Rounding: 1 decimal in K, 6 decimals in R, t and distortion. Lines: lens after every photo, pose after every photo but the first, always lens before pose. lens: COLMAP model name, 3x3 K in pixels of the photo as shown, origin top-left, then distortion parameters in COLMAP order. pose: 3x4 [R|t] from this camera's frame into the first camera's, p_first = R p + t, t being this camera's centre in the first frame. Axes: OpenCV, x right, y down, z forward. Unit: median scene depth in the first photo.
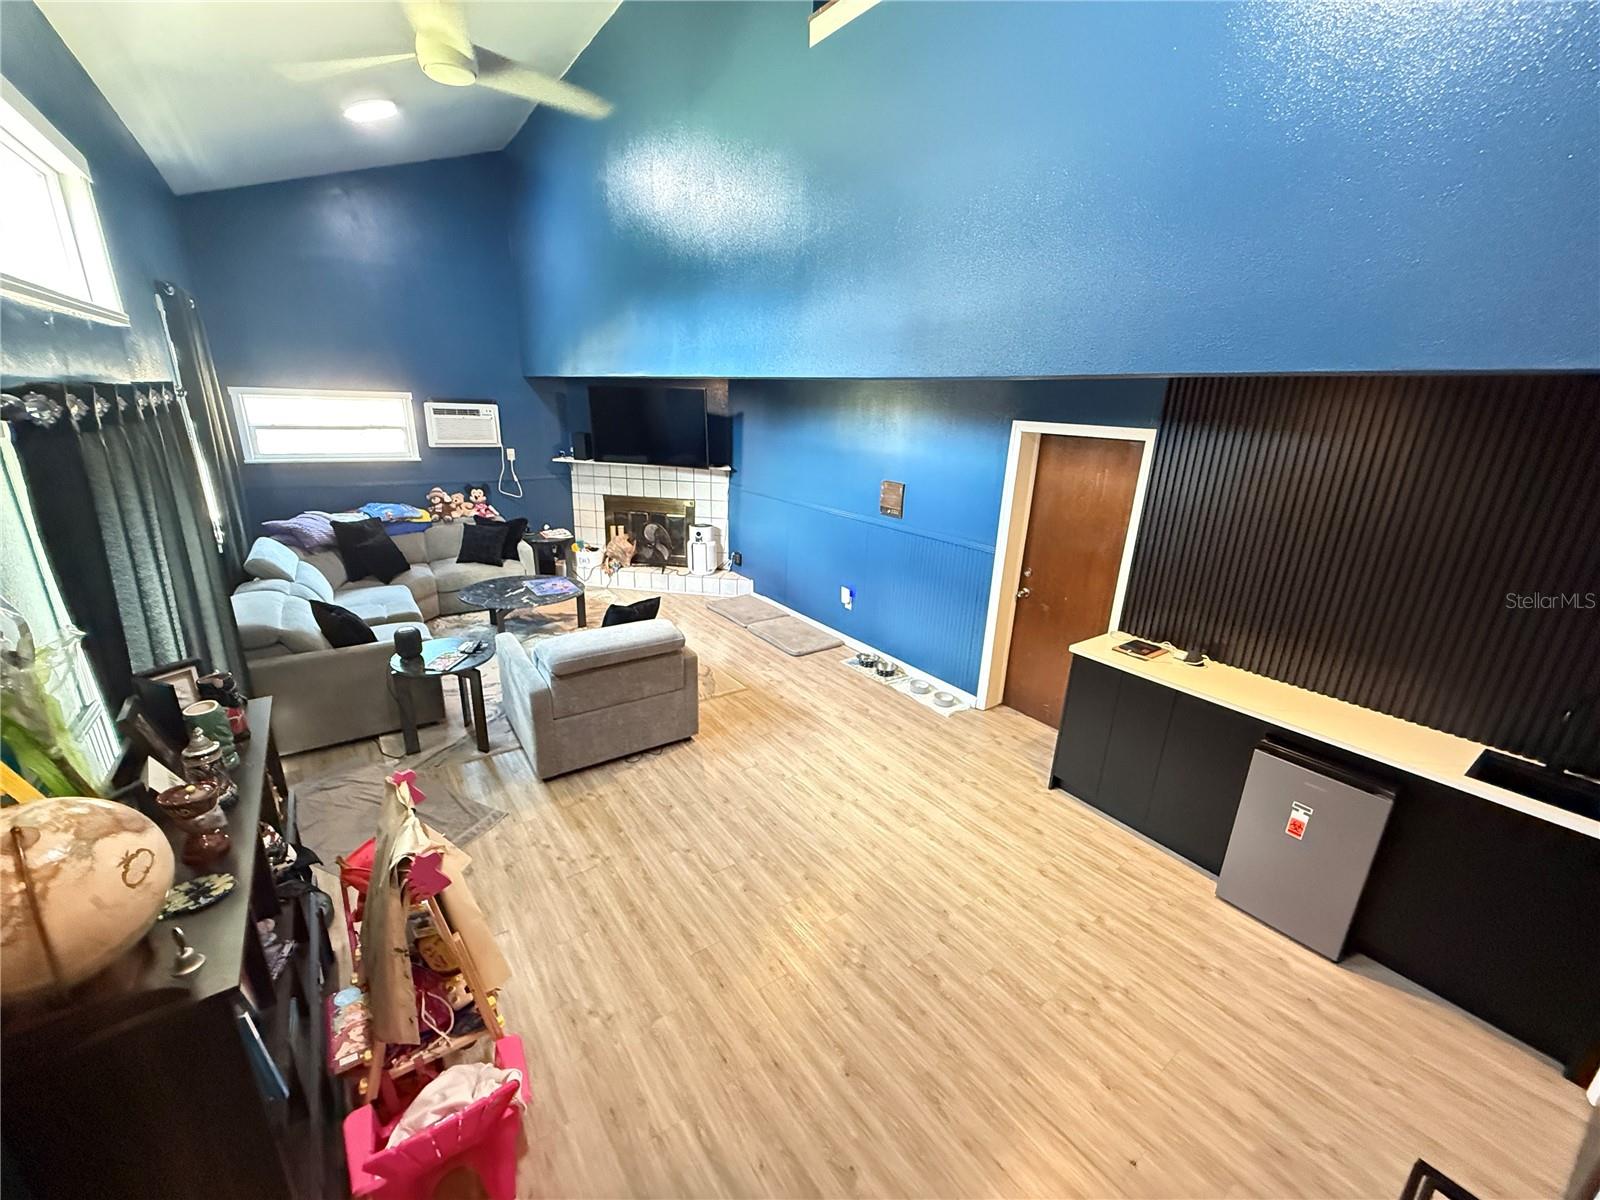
lens RADIAL K [[638.8, 0, 795.0], [0, 638.8, 601.6], [0, 0, 1]] dist [0.000325, 0.000171]
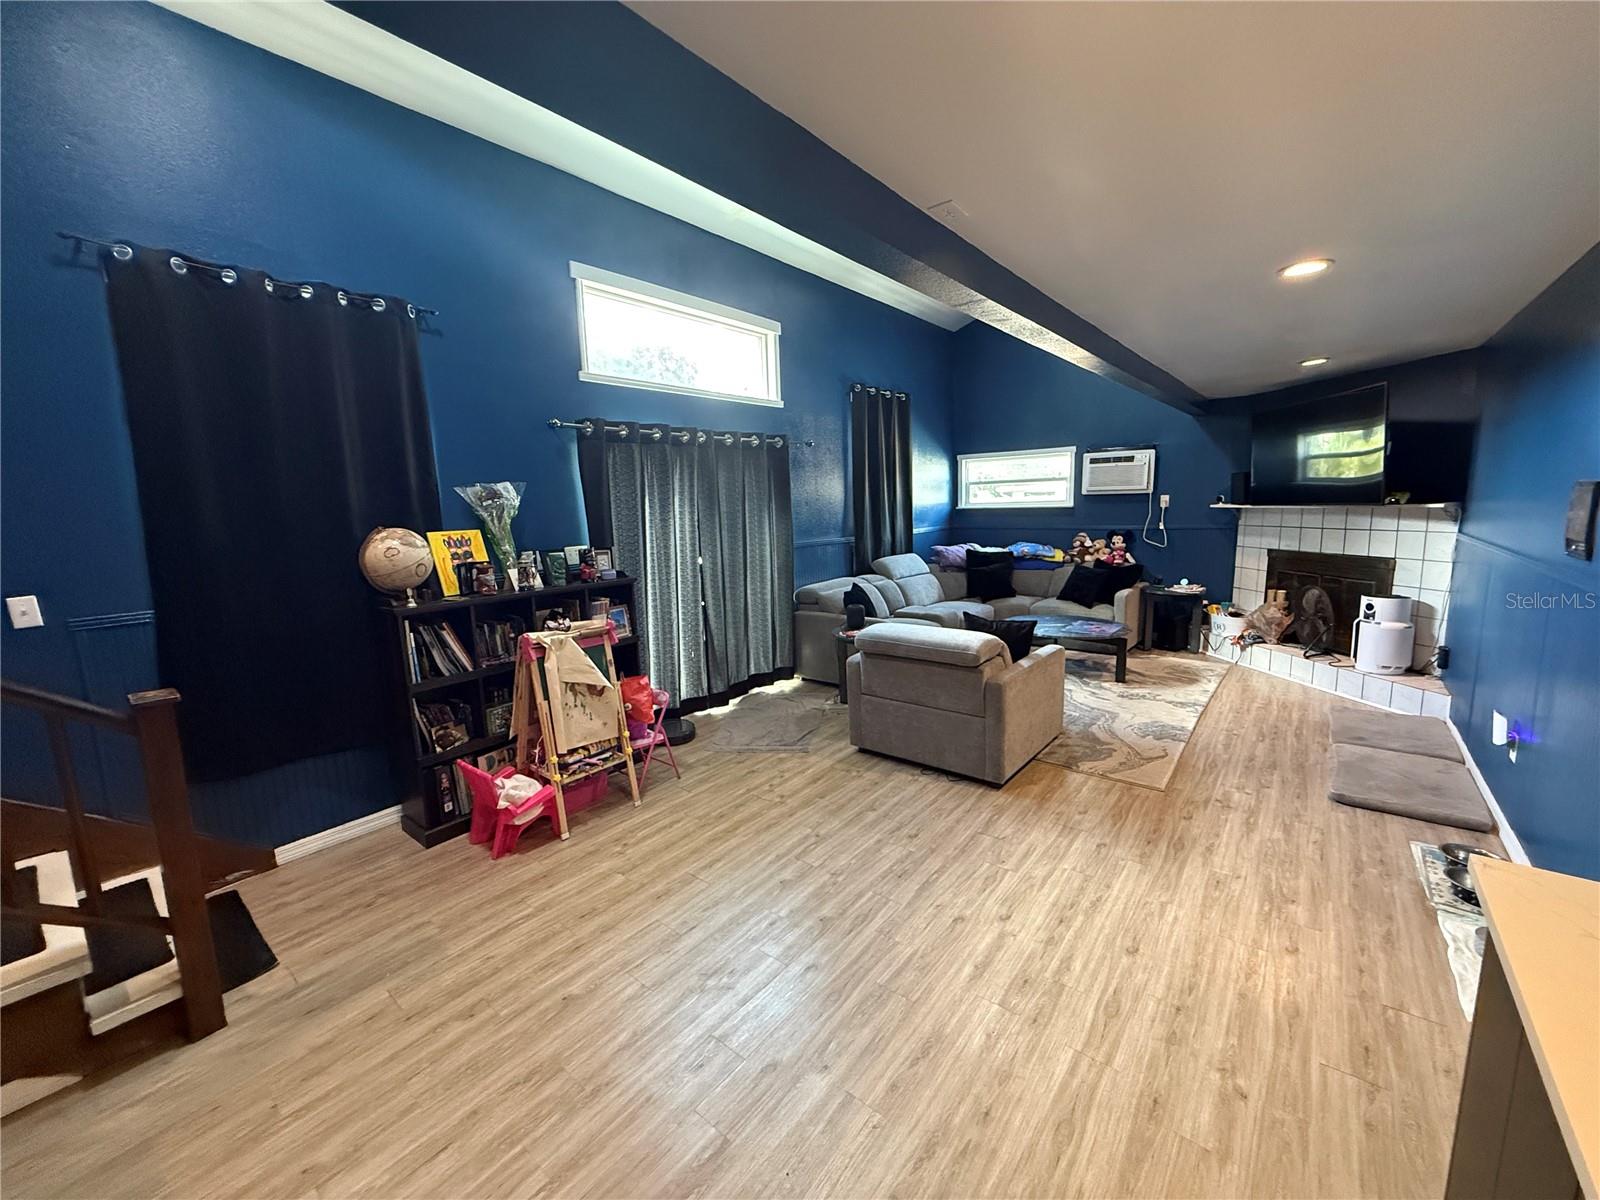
lens RADIAL K [[638.8, 0, 795.1], [0, 638.8, 594.5], [0, 0, 1]] dist [0.000325, 0.000171]
pose [[0.259505, 0.093034, -0.961250, 0.370557], [-0.249821, 0.967937, 0.026238, 0.011859], [0.932870, 0.233331, 0.274426, 0.323904]]
